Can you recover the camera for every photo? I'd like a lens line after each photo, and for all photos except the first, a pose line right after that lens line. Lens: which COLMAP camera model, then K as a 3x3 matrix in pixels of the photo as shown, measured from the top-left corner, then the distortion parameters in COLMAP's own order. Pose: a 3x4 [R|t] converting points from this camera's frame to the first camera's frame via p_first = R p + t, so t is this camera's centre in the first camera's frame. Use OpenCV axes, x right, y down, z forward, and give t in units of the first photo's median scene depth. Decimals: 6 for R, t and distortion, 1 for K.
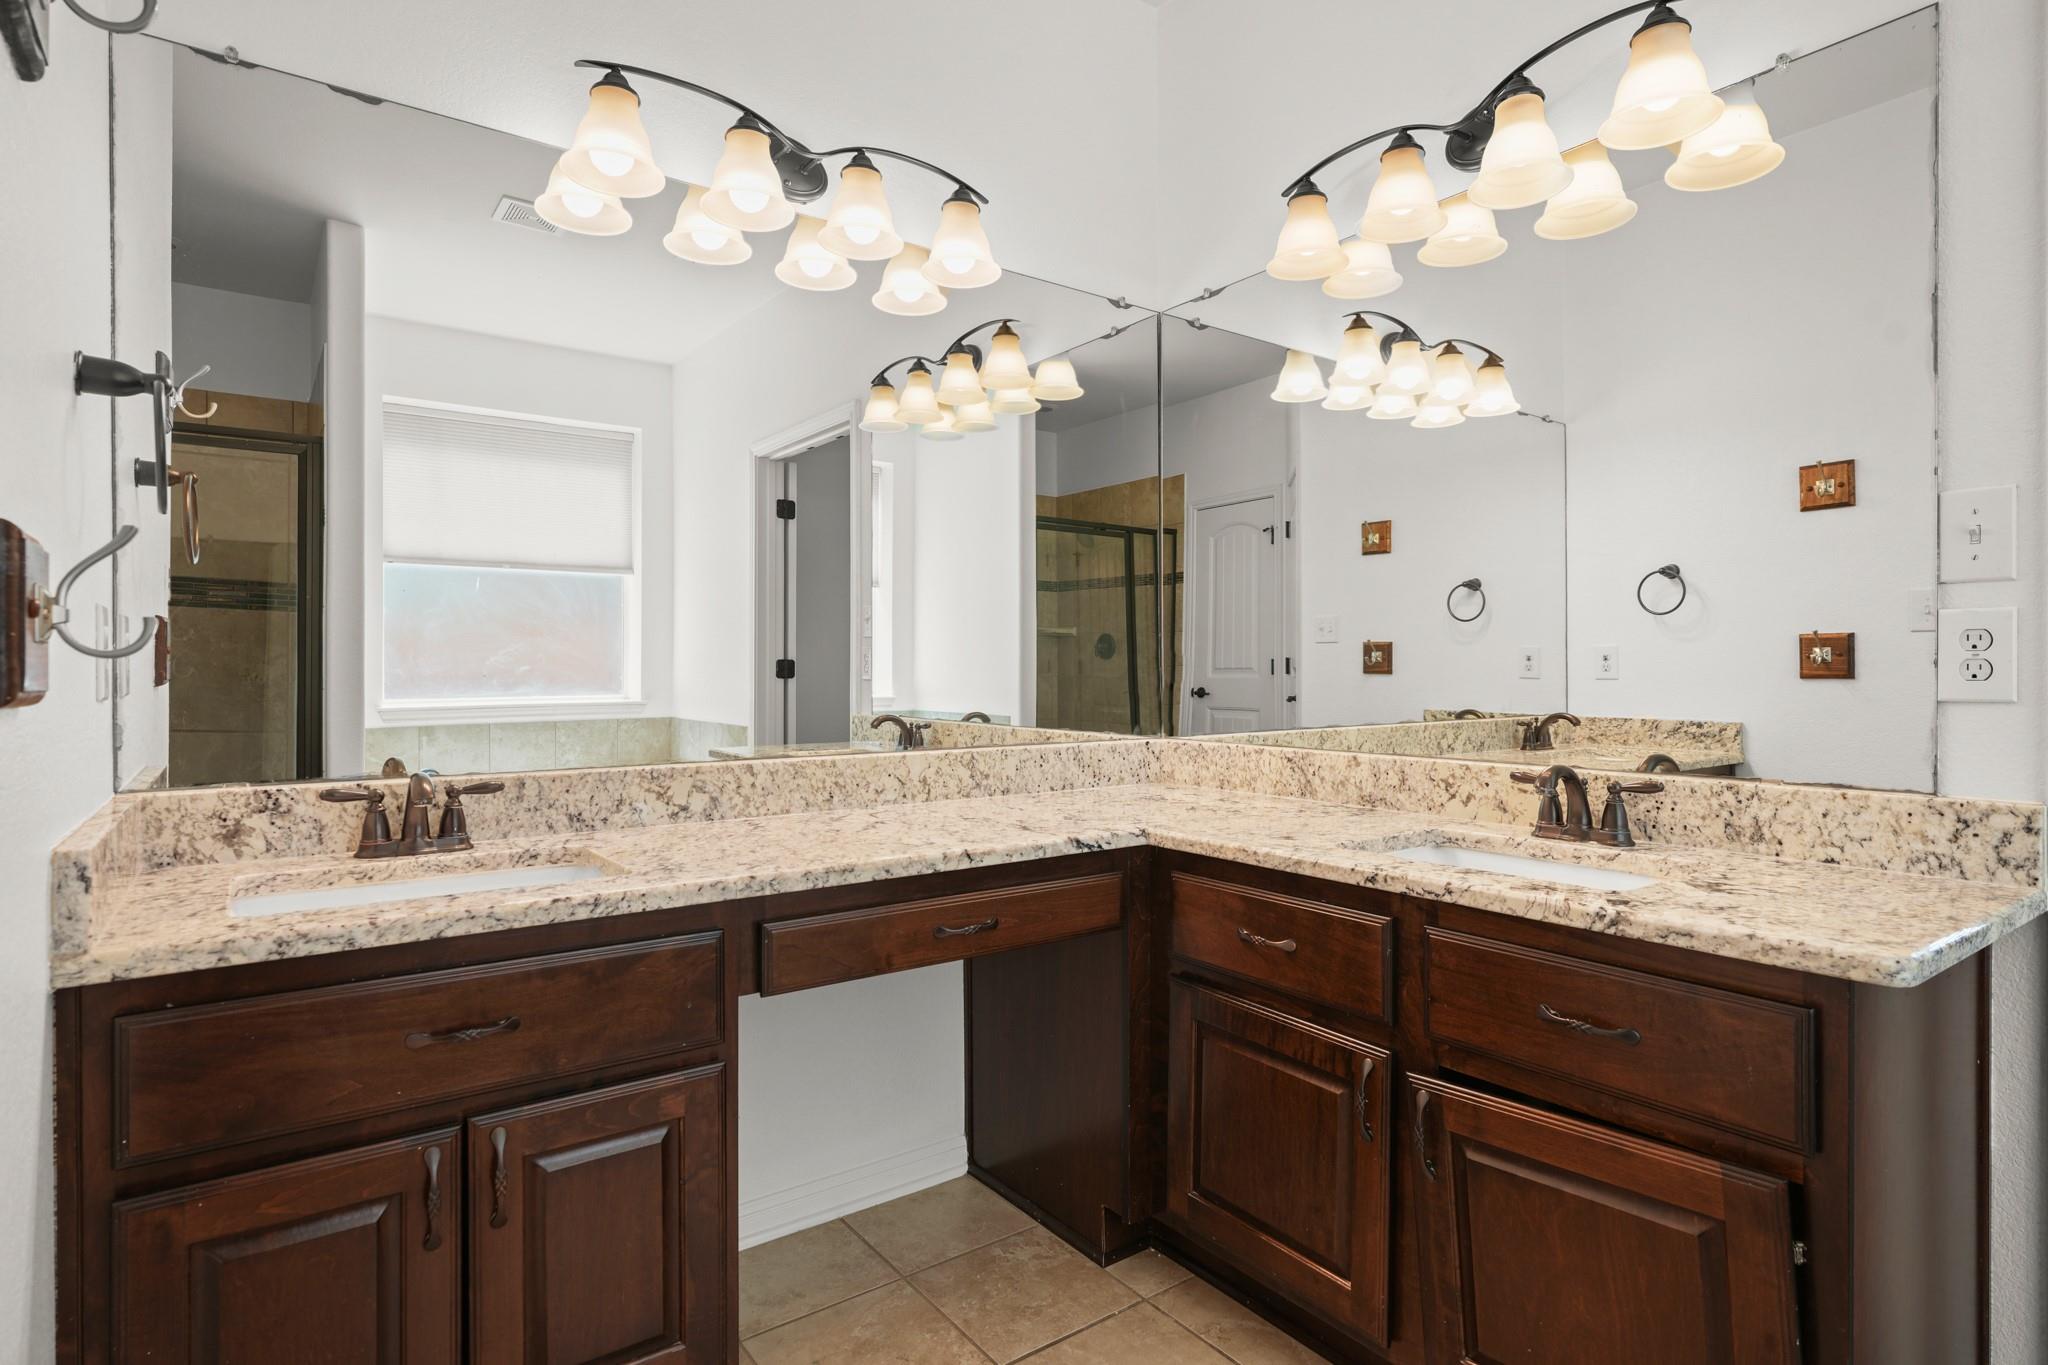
lens RADIAL K [[1066.7, 0, 1027.7], [0, 1066.7, 673.1], [0, 0, 1]] dist [0.005848, 0.000715]
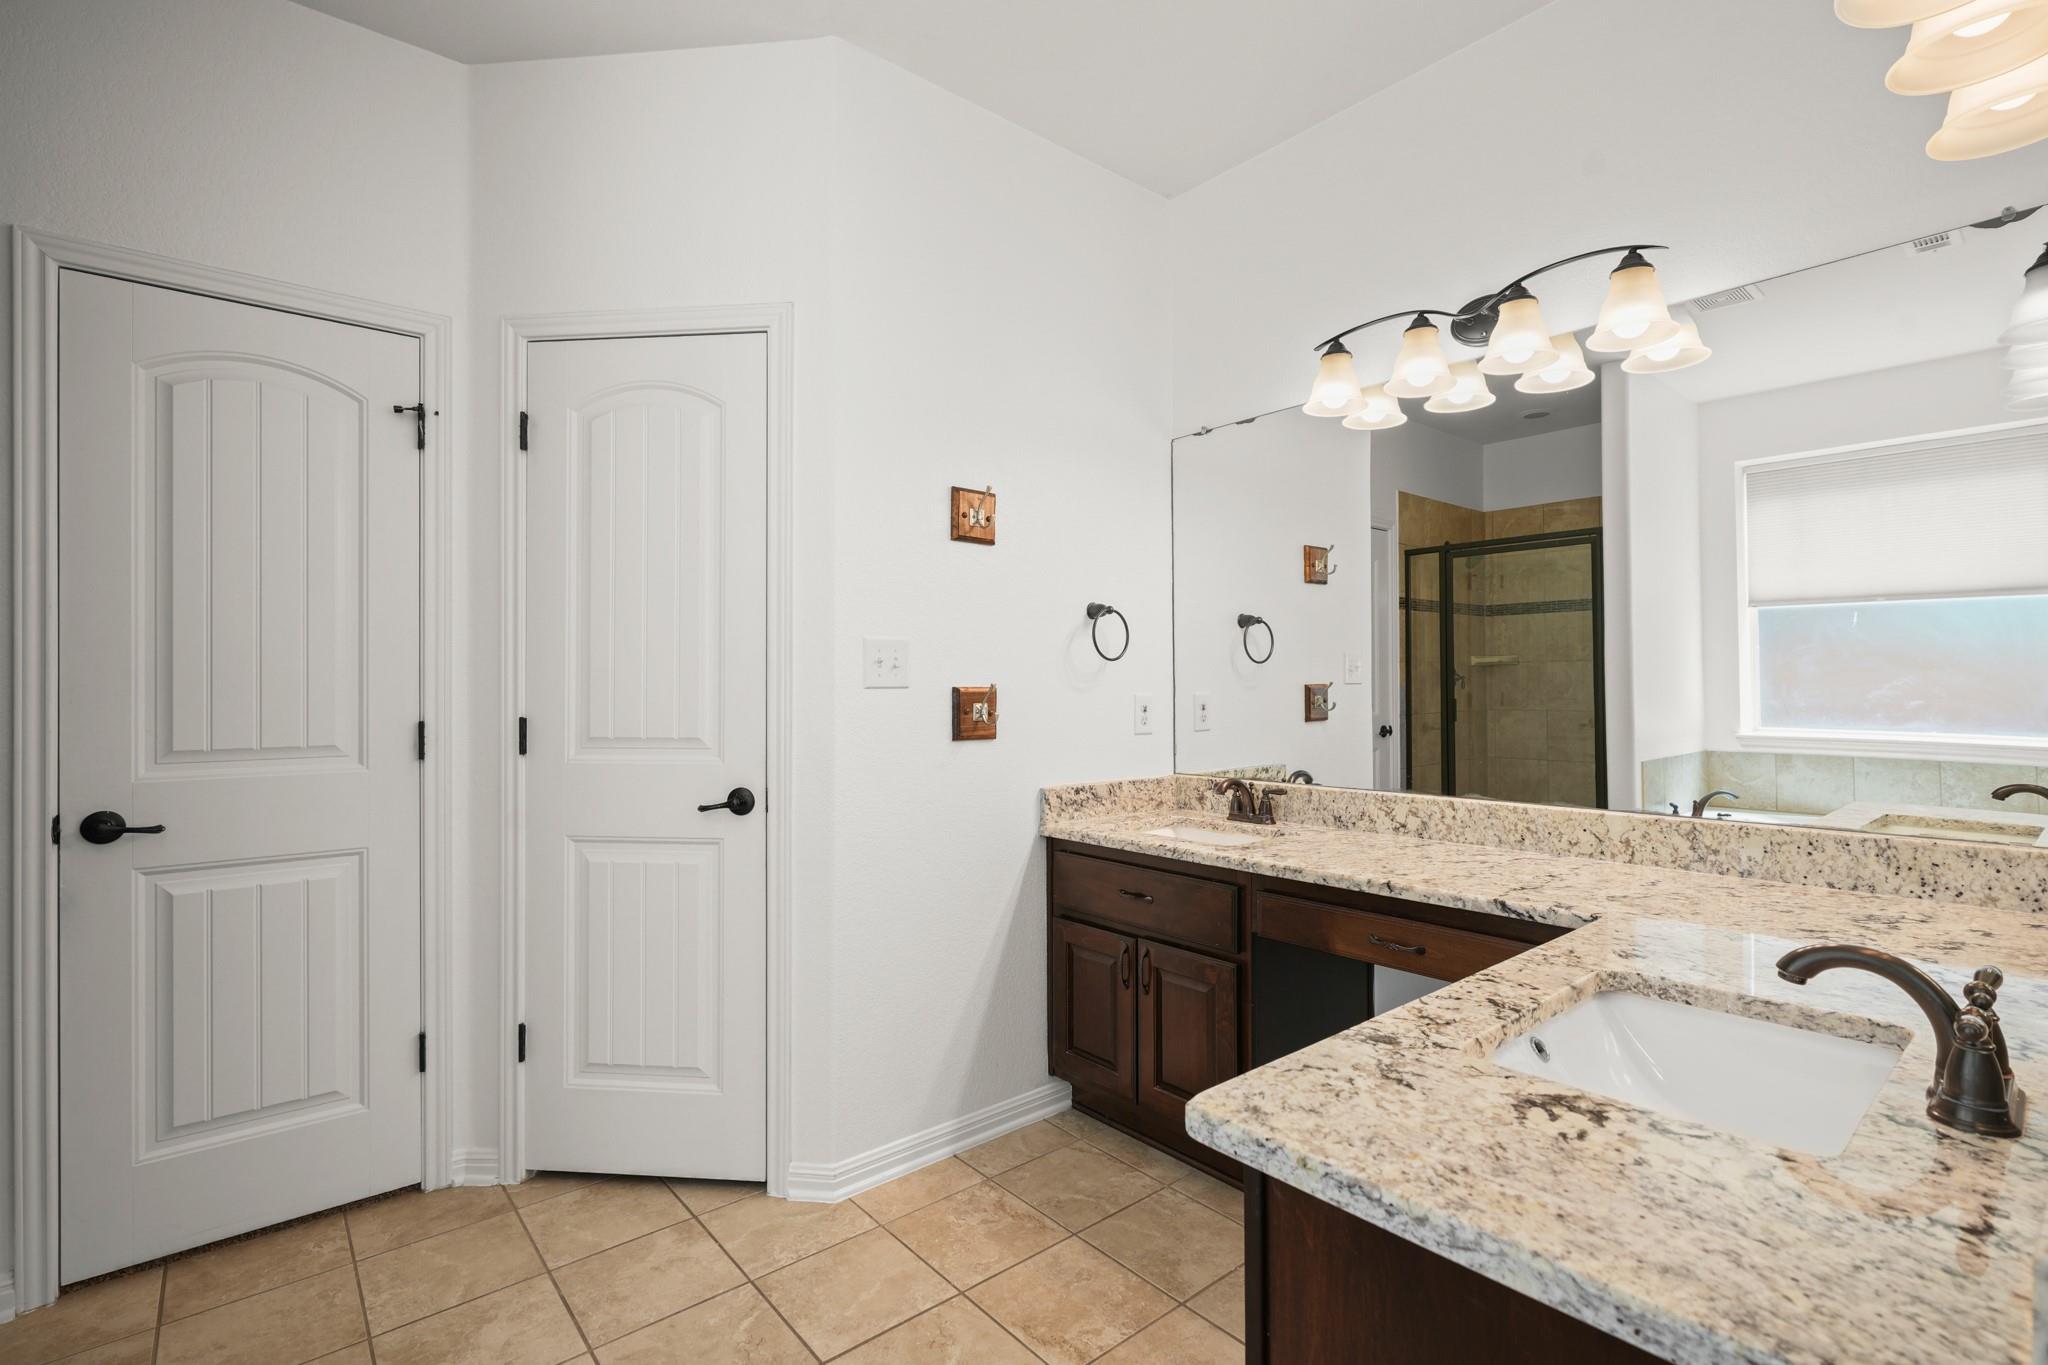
lens RADIAL K [[938.0, 0, 1027.2], [0, 938.0, 685.2], [0, 0, 1]] dist [-0.003196, 0.002230]
pose [[0.073475, -0.002487, -0.997294, 0.829492], [0.003068, 0.999993, -0.002267, -0.053938], [0.997292, -0.002893, 0.073482, 0.398128]]
